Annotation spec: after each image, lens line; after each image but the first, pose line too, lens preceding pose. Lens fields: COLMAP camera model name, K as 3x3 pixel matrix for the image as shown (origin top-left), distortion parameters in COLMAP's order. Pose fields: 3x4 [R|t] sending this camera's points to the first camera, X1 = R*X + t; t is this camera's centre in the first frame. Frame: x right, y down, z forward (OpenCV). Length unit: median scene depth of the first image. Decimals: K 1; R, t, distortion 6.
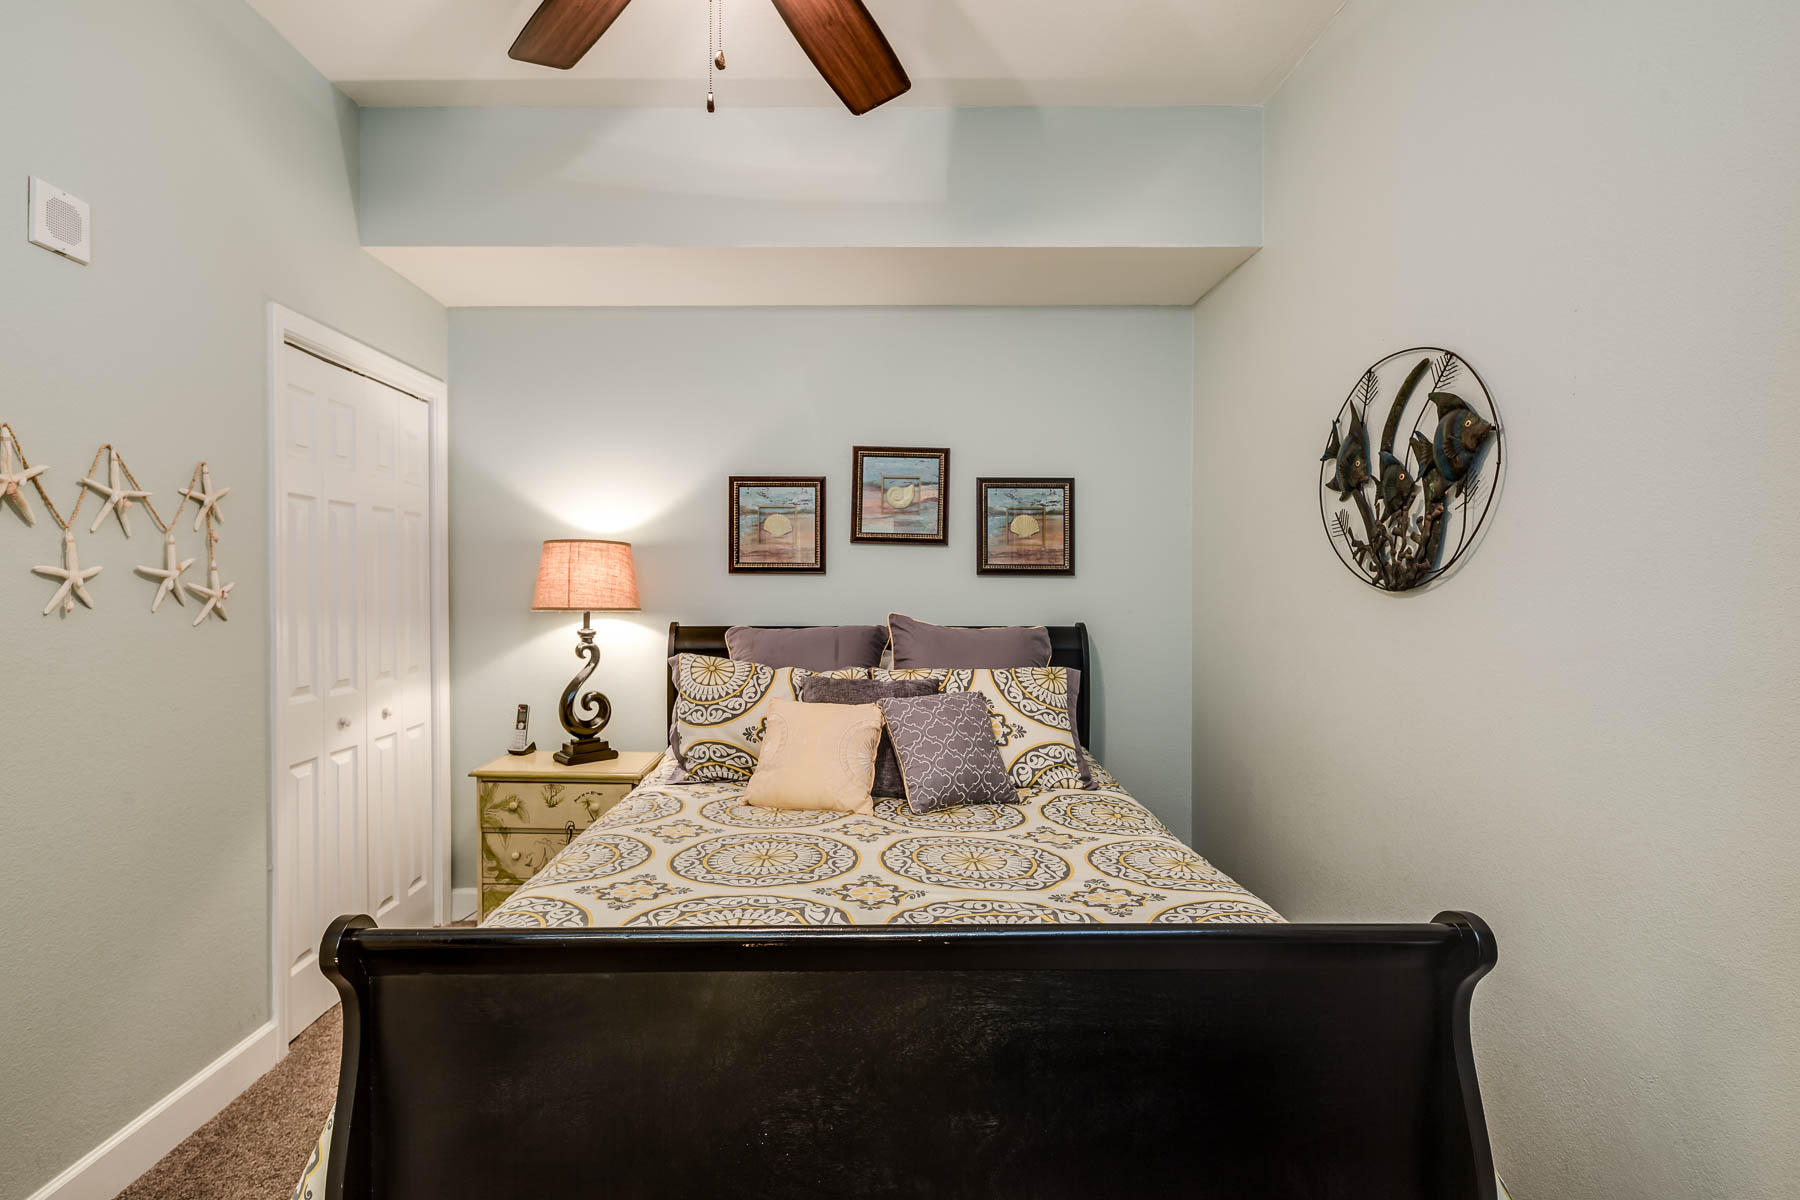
lens RADIAL K [[939.0, 0, 900.0], [0, 939.0, 600.0], [0, 0, 1]] dist [-0.000297, -0.000037]
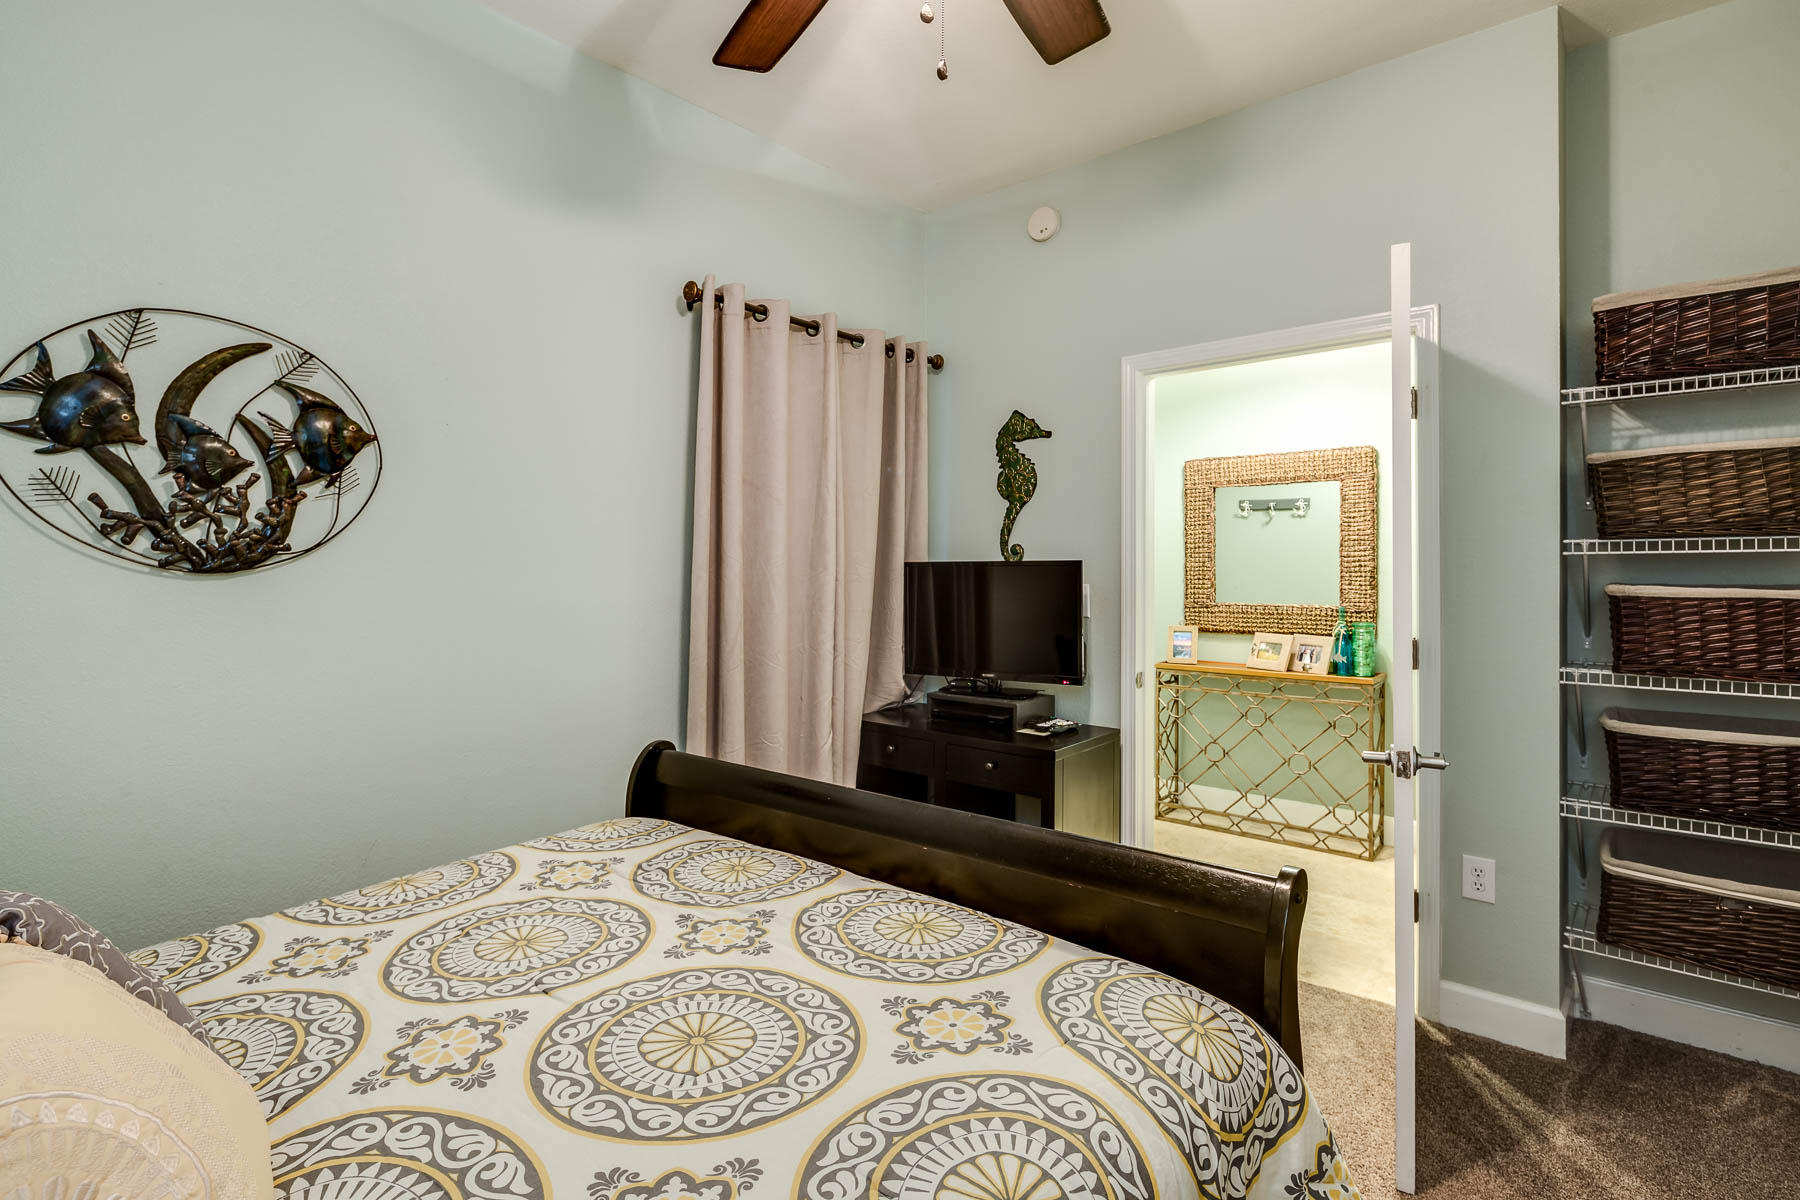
lens RADIAL K [[893.5, 0, 899.8], [0, 893.5, 580.7], [0, 0, 1]] dist [-0.000564, -0.000047]
pose [[-0.765837, -0.006560, 0.643002, -0.568681], [0.012763, 0.999596, 0.025400, -0.018415], [-0.642909, 0.027659, -0.765443, 1.296532]]
